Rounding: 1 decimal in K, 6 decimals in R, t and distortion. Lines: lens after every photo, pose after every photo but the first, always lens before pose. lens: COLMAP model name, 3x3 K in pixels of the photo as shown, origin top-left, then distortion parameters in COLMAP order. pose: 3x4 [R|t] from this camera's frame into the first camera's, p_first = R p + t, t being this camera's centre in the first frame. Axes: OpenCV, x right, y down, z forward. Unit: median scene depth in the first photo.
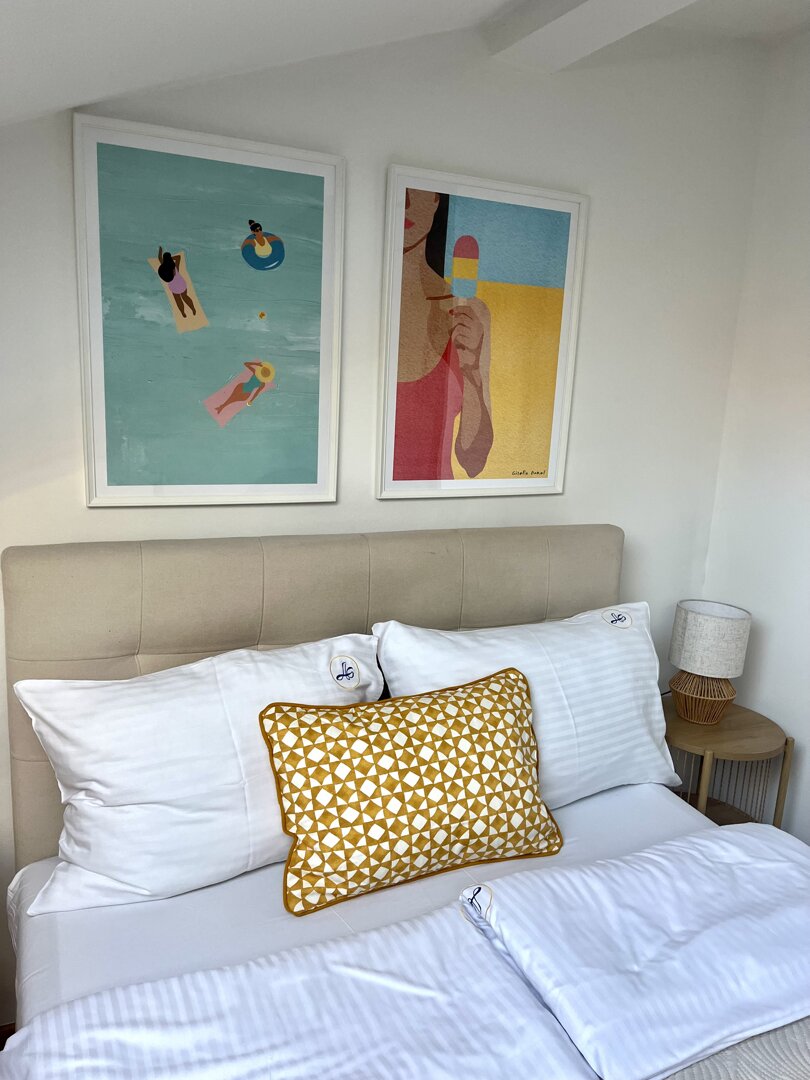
lens RADIAL K [[816.5, 0, 357.0], [0, 816.5, 555.9], [0, 0, 1]] dist [0.021958, -0.029508]
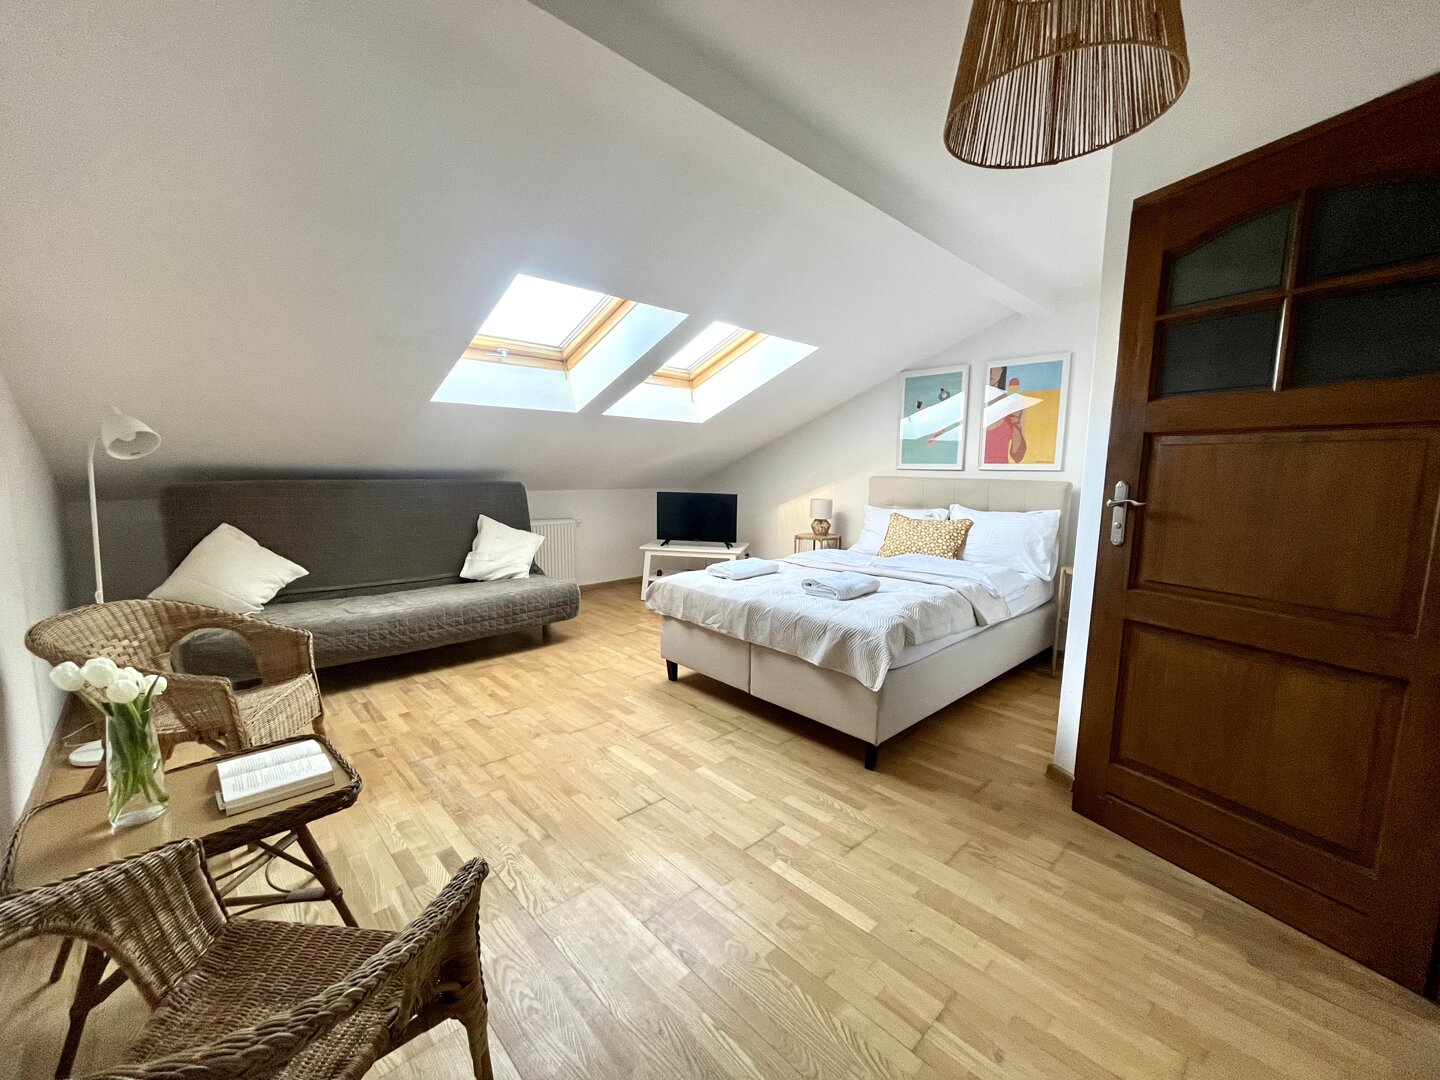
lens RADIAL K [[584.0, 0, 717.4], [0, 584.0, 545.3], [0, 0, 1]] dist [-0.013441, -0.000536]
pose [[0.305402, 0.093910, -0.947581, 1.849023], [-0.197199, 0.979789, 0.033546, 0.330048], [0.931580, 0.176618, 0.317749, -0.529259]]
